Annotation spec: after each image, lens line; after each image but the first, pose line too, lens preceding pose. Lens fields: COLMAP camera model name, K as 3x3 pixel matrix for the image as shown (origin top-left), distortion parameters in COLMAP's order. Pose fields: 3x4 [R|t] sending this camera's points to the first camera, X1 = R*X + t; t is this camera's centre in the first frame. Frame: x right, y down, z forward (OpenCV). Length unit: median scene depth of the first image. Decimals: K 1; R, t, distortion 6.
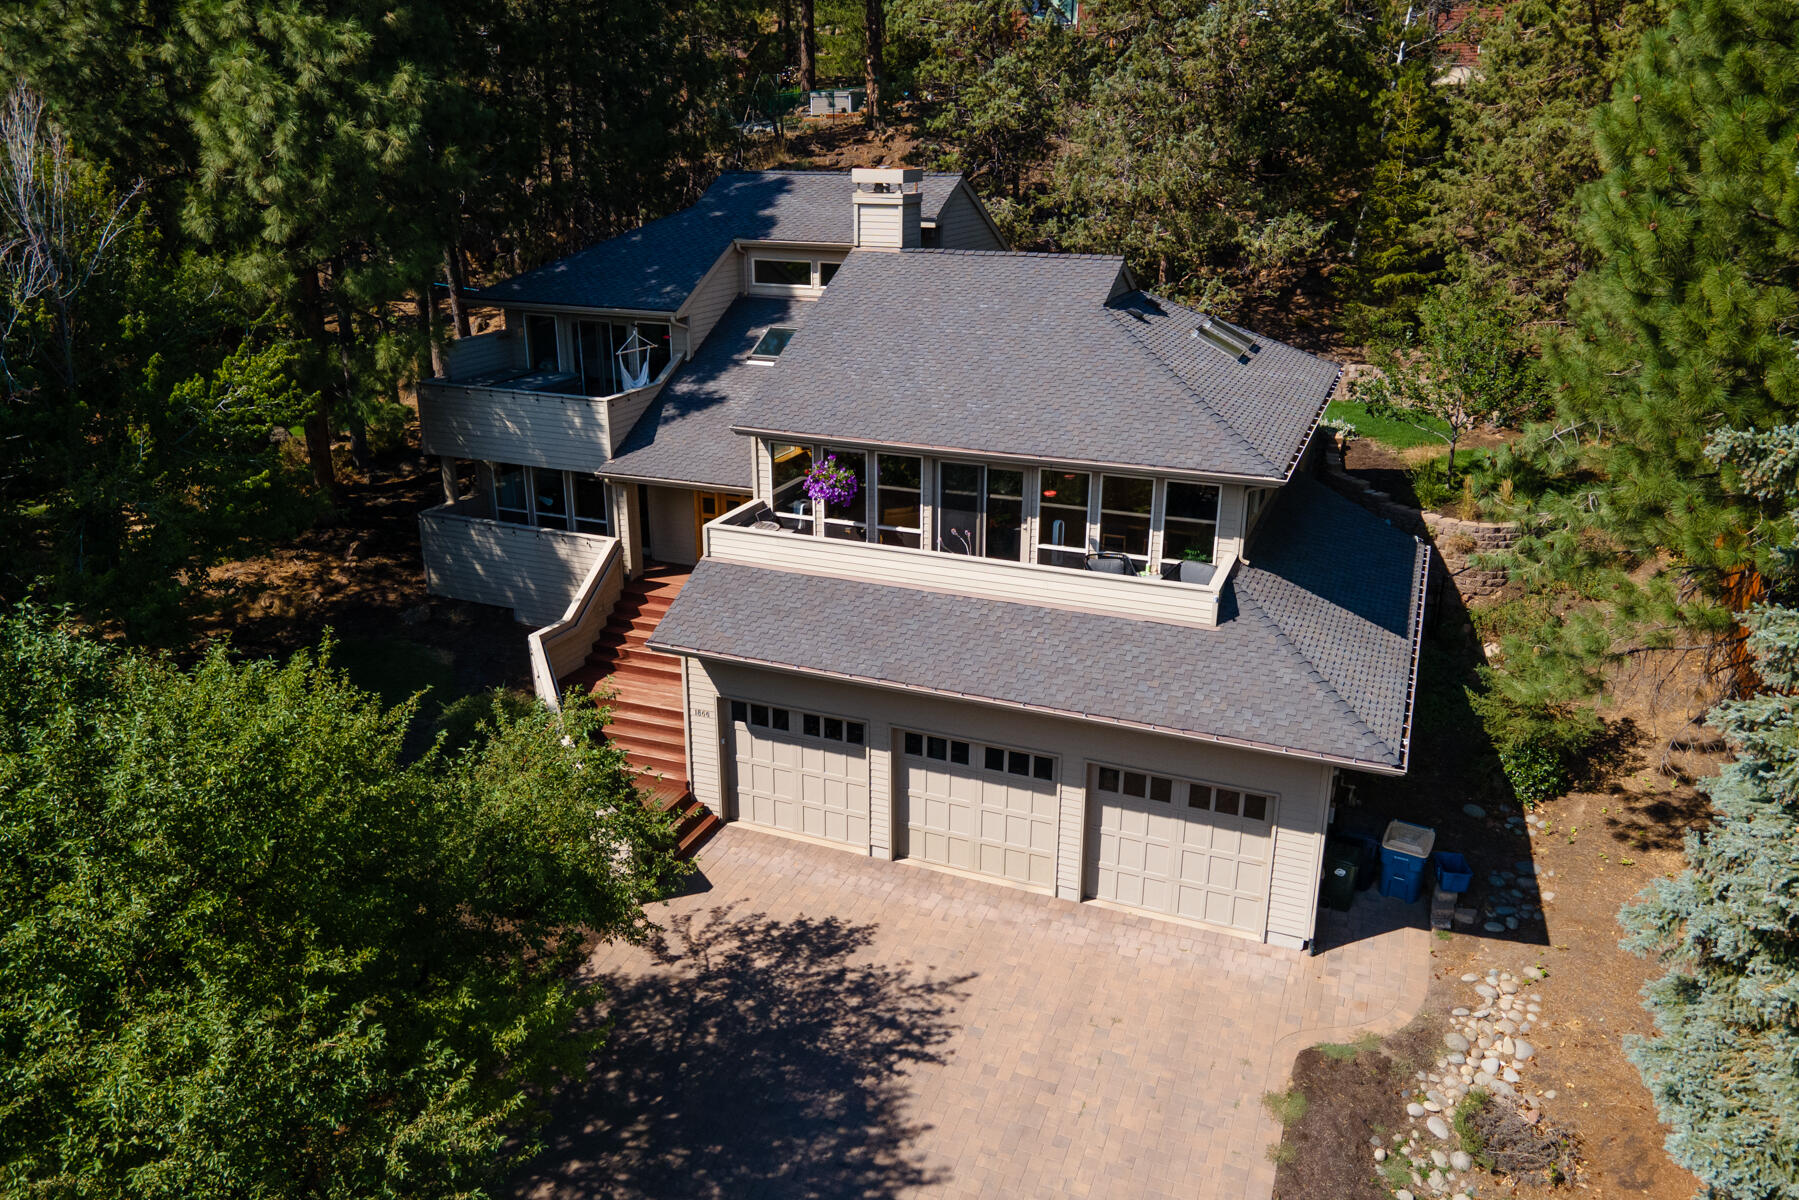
lens RADIAL K [[1323.0, 0, 899.5], [0, 1323.0, 600.0], [0, 0, 1]] dist [0.003711, 0.069104]
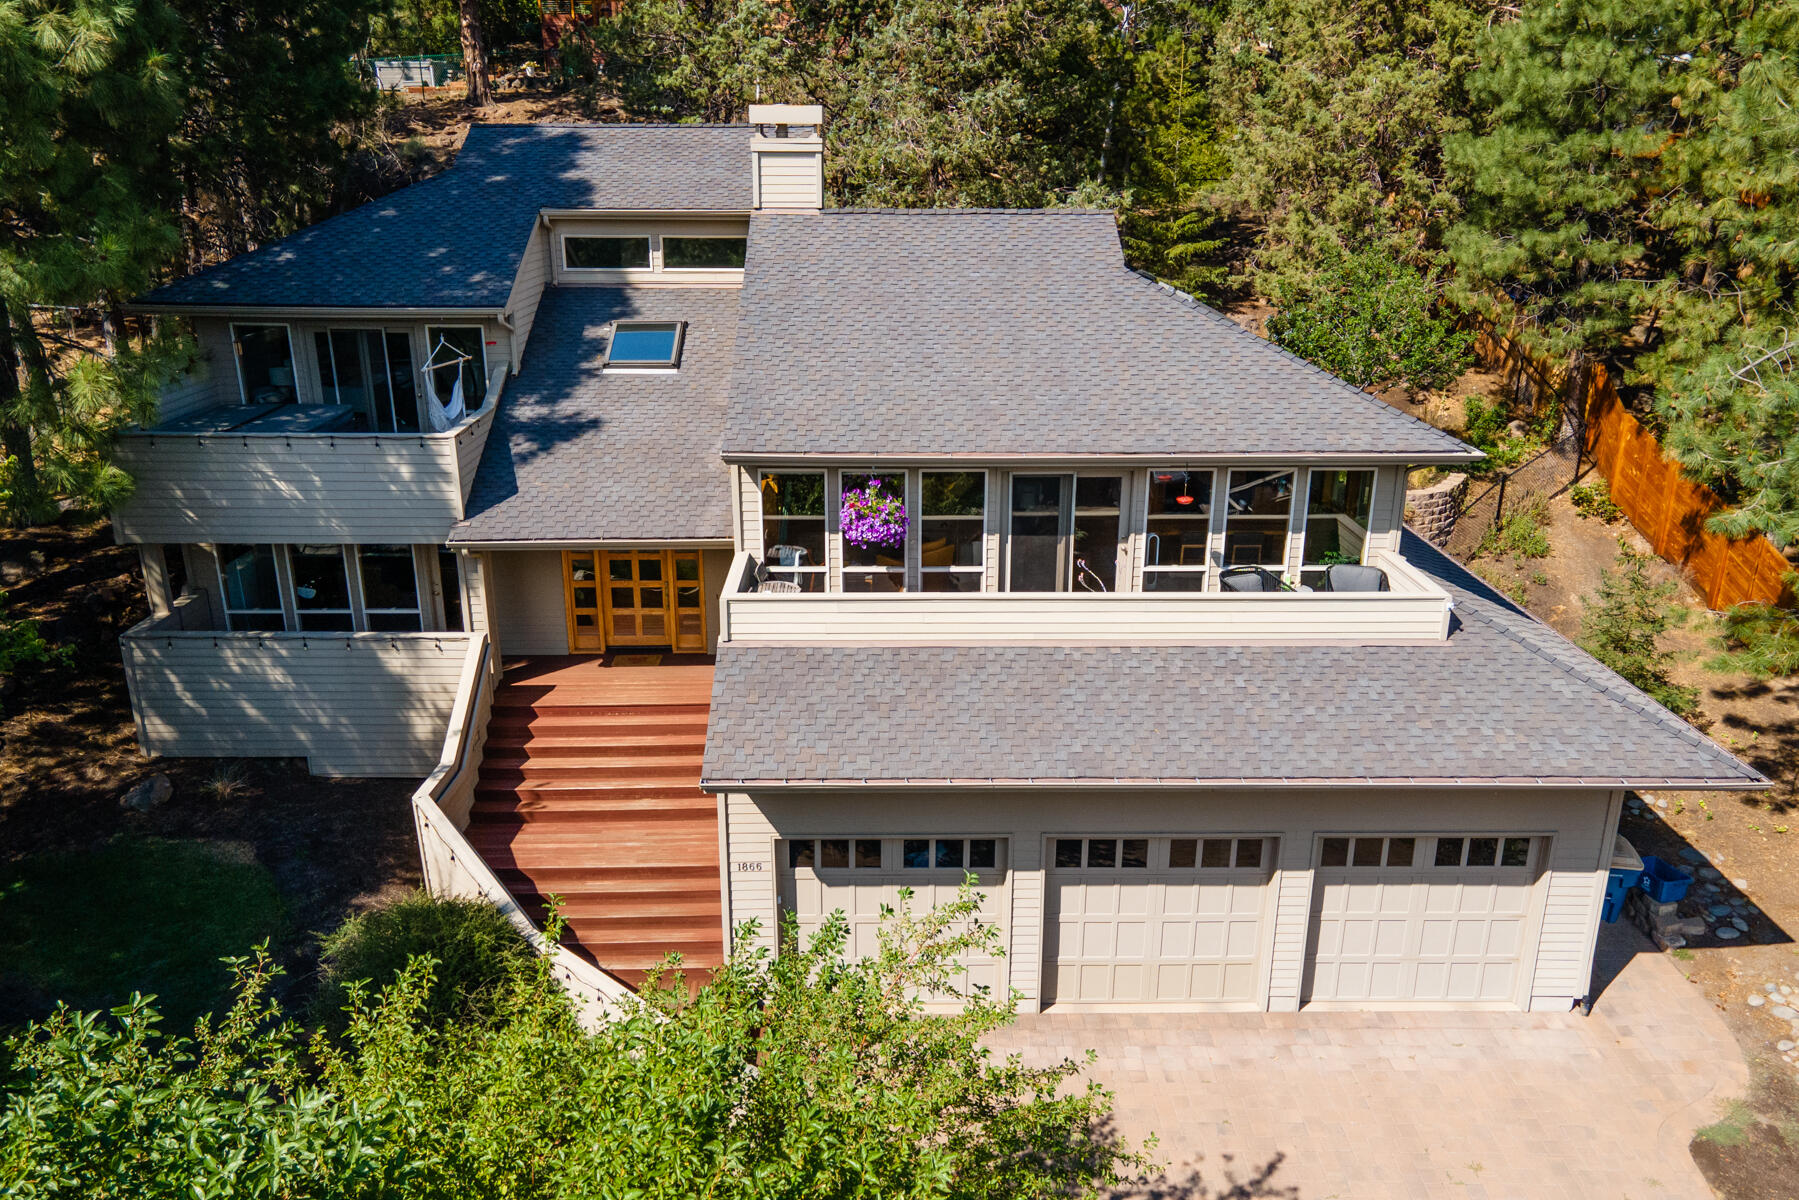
lens RADIAL K [[1323.0, 0, 899.5], [0, 1323.0, 600.0], [0, 0, 1]] dist [0.003711, 0.069104]
pose [[0.918531, -0.128885, 0.373751, -0.303235], [0.133223, 0.990983, 0.014323, -0.049815], [-0.372227, 0.036636, 0.927418, 0.305526]]
